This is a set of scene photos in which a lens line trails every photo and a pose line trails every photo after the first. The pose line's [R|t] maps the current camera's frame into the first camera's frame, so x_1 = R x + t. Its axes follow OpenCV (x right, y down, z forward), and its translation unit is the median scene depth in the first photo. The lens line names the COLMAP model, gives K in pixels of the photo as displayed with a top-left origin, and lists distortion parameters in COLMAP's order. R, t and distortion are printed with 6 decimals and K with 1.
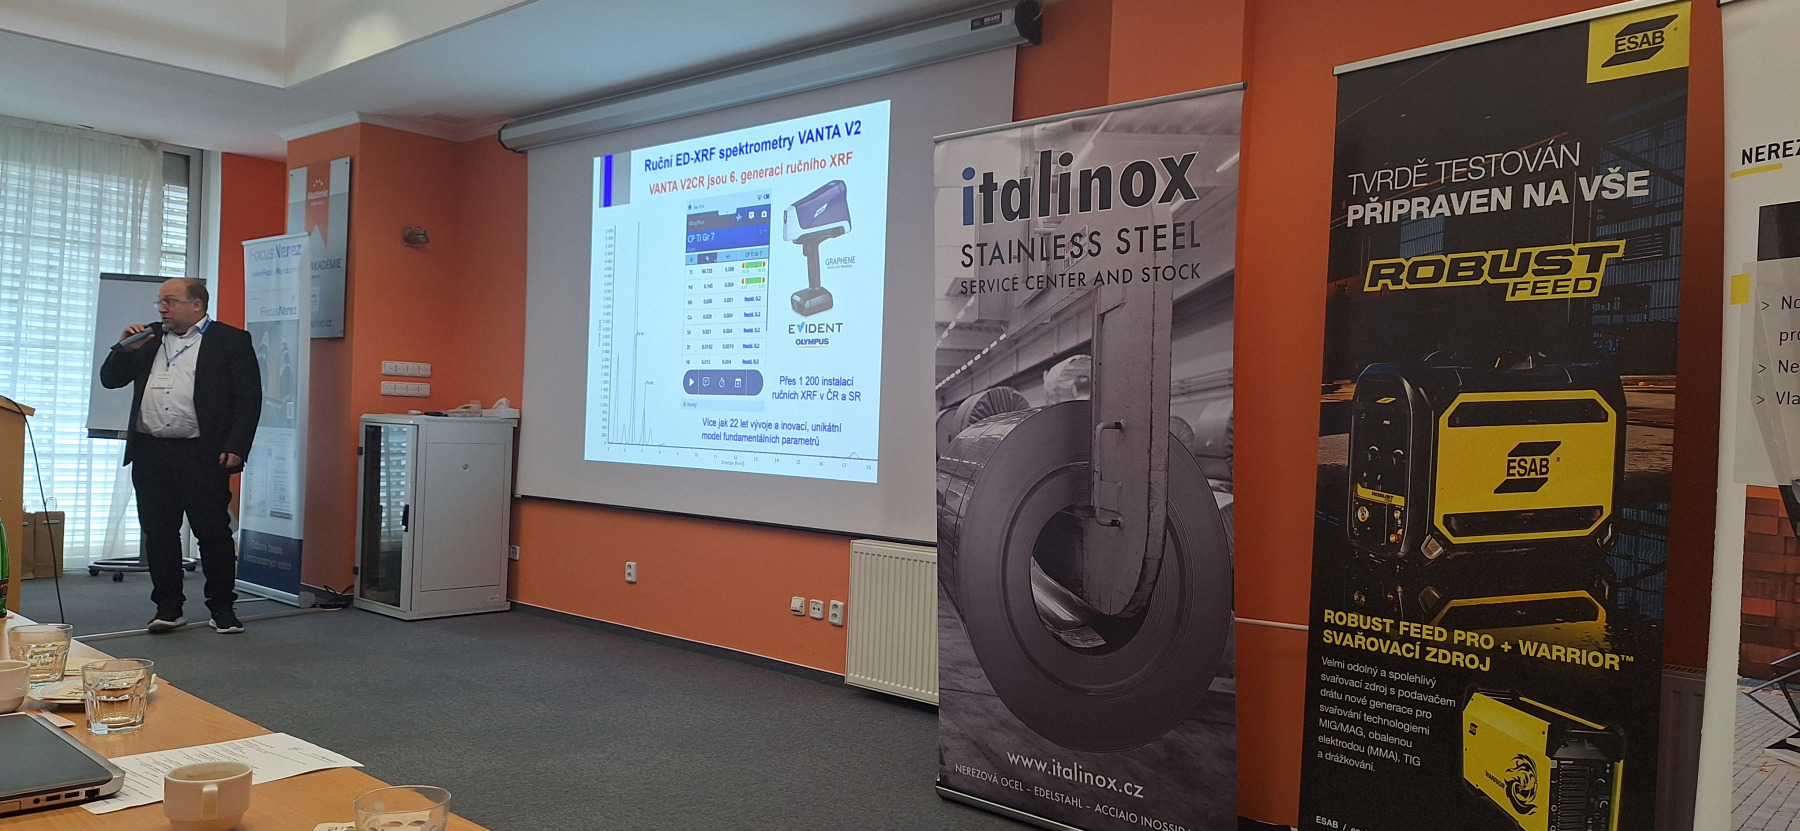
lens RADIAL K [[1265.5, 0, 914.8], [0, 1265.5, 433.8], [0, 0, 1]] dist [0.115405, -0.170916]
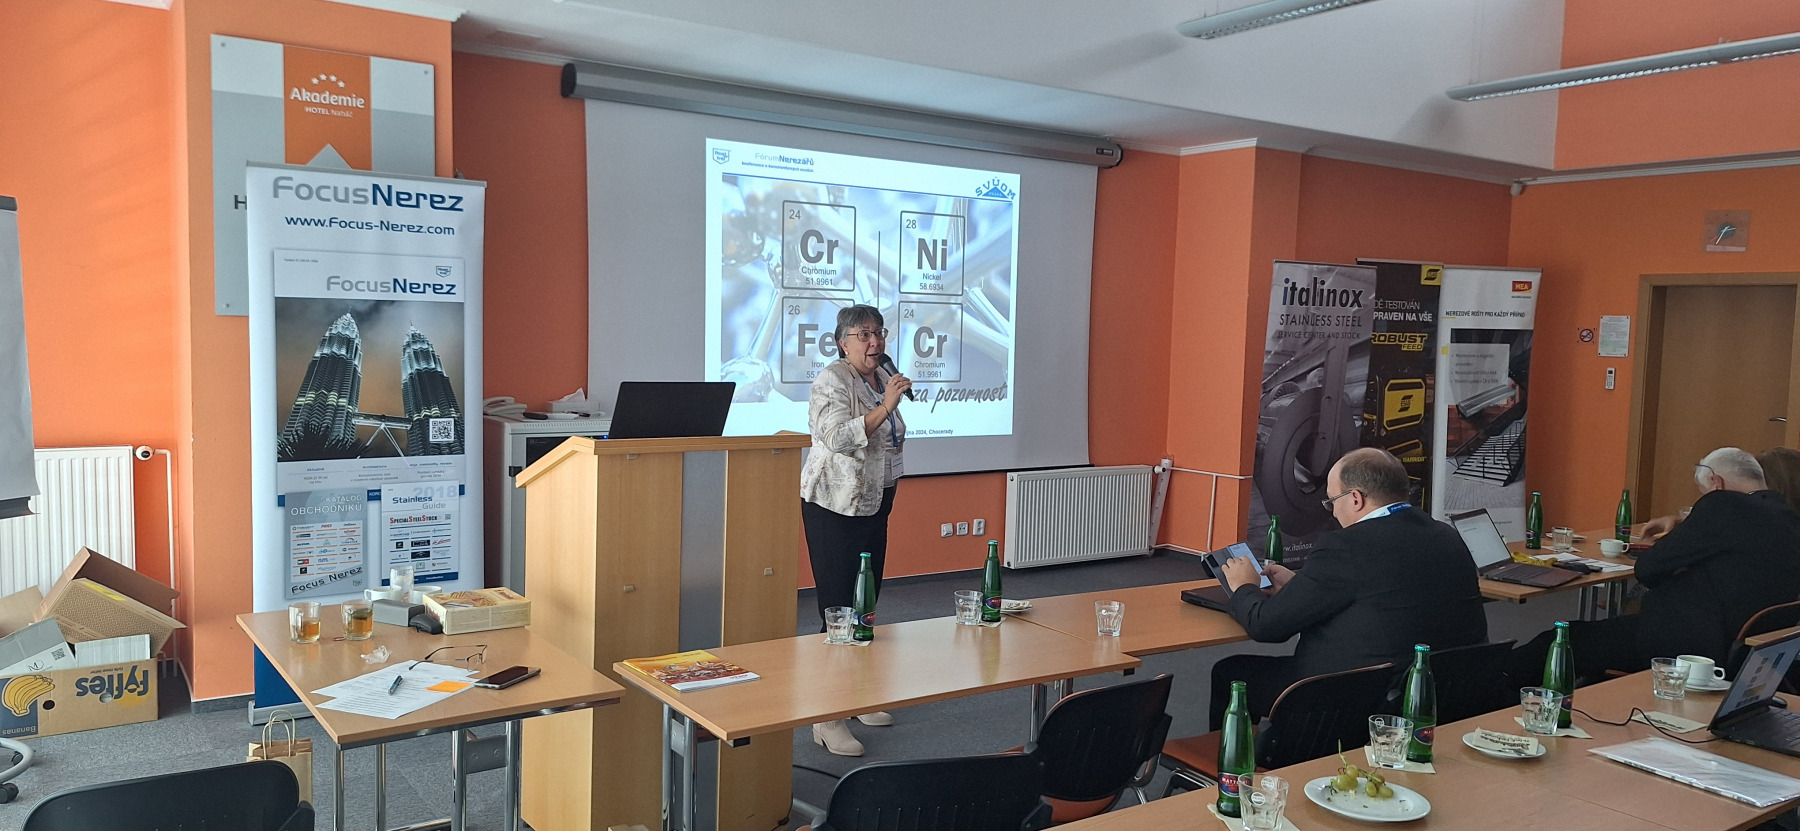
lens RADIAL K [[1273.2, 0, 900.7], [0, 1273.2, 429.5], [0, 0, 1]] dist [0.108564, -0.176538]
pose [[0.211976, -0.111986, 0.970838, -2.448703], [-0.011331, 0.993064, 0.117024, -0.227497], [-0.977209, -0.035807, 0.209236, 1.319199]]
